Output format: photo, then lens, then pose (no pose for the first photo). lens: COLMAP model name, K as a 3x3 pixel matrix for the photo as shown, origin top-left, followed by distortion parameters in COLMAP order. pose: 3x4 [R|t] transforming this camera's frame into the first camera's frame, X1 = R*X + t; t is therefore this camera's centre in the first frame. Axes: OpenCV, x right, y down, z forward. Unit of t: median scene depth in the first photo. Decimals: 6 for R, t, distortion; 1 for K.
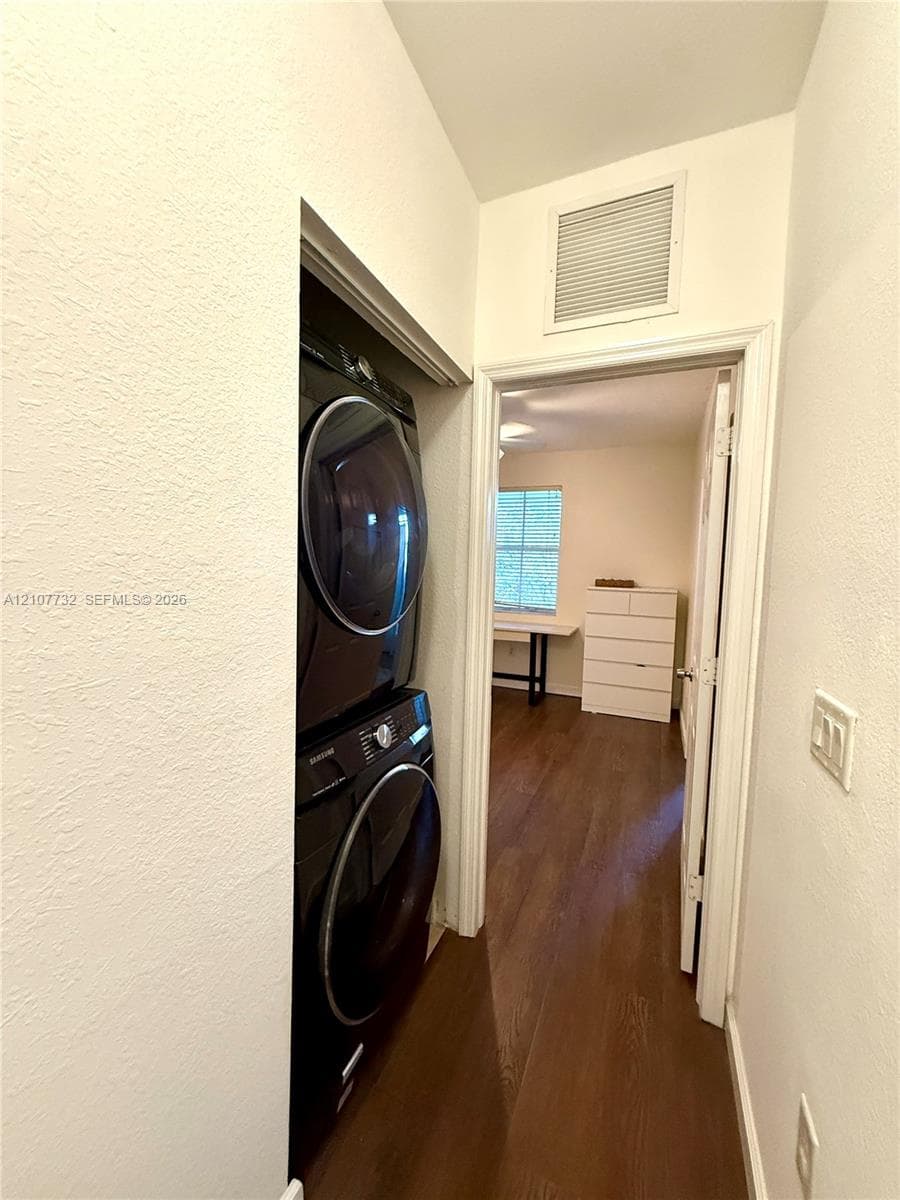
lens RADIAL K [[484.0, 0, 451.8], [0, 484.0, 597.9], [0, 0, 1]] dist [0.001630, 0.000673]
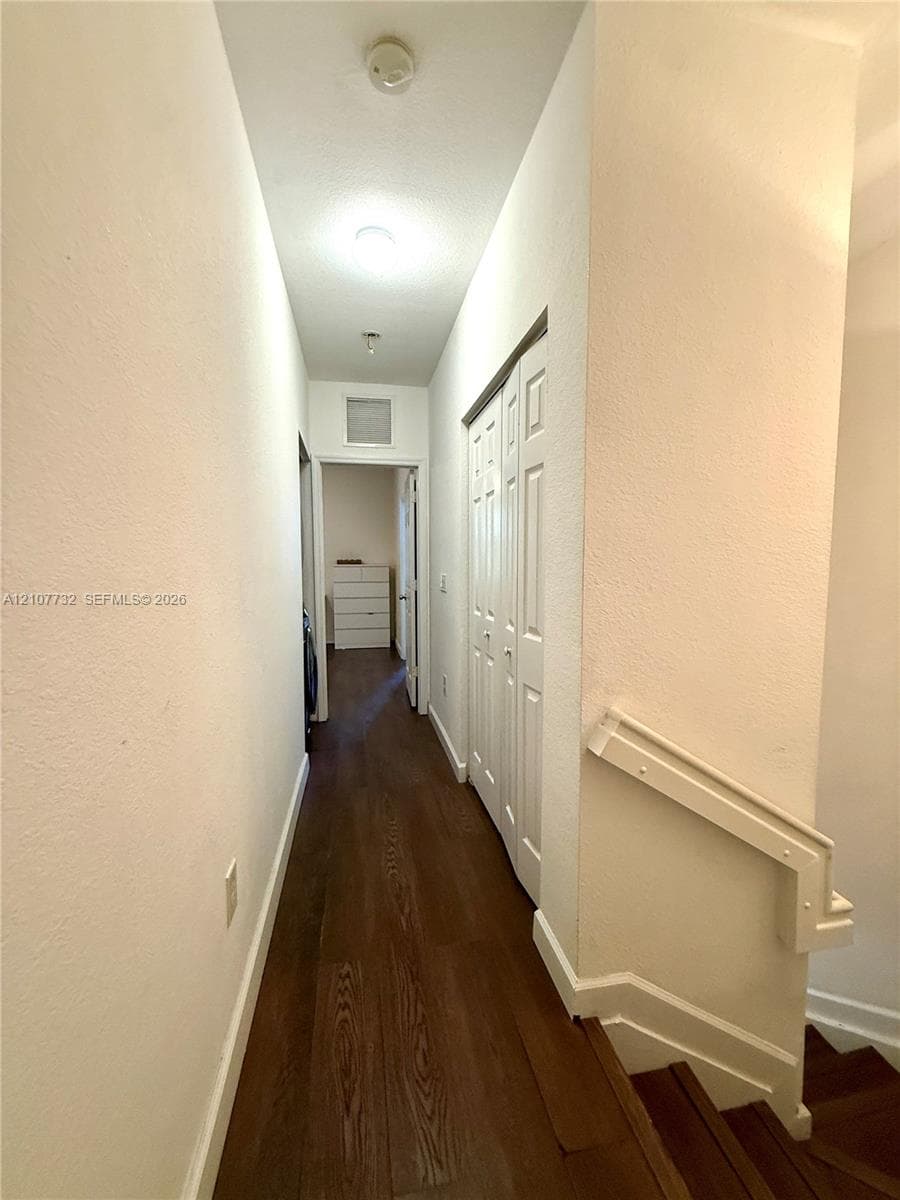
lens RADIAL K [[484.0, 0, 451.8], [0, 484.0, 597.9], [0, 0, 1]] dist [0.001630, 0.000673]
pose [[0.825440, -0.073412, 0.559695, -0.396107], [0.061256, 0.997301, 0.040470, 0.063567], [-0.561156, 0.000879, 0.827710, -0.656560]]
